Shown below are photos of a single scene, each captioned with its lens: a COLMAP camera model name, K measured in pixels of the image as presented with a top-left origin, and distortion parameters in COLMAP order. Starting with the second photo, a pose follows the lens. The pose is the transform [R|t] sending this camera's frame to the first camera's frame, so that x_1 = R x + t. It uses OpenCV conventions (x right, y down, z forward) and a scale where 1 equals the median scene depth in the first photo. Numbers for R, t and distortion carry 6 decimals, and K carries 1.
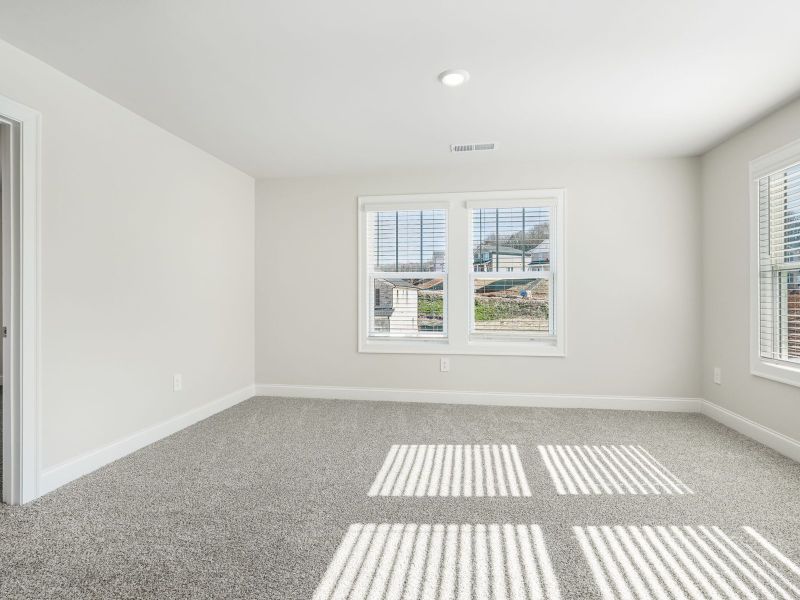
lens RADIAL K [[409.8, 0, 403.3], [0, 409.8, 295.6], [0, 0, 1]] dist [-0.003355, 0.001236]
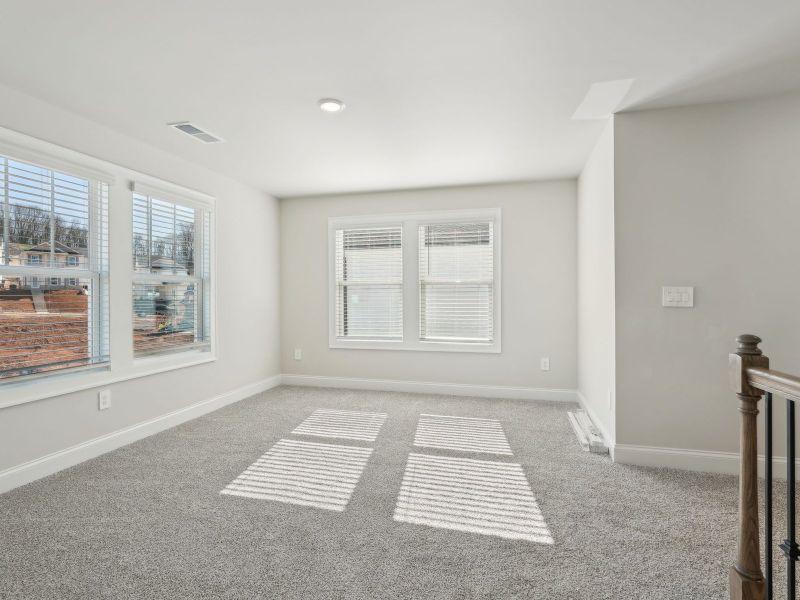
lens RADIAL K [[409.8, 0, 403.0], [0, 409.8, 298.7], [0, 0, 1]] dist [-0.003355, 0.001236]
pose [[0.109601, -0.010882, 0.993916, -0.749841], [0.004306, 0.999936, 0.010473, -0.019446], [-0.993966, 0.003132, 0.109641, 0.542891]]
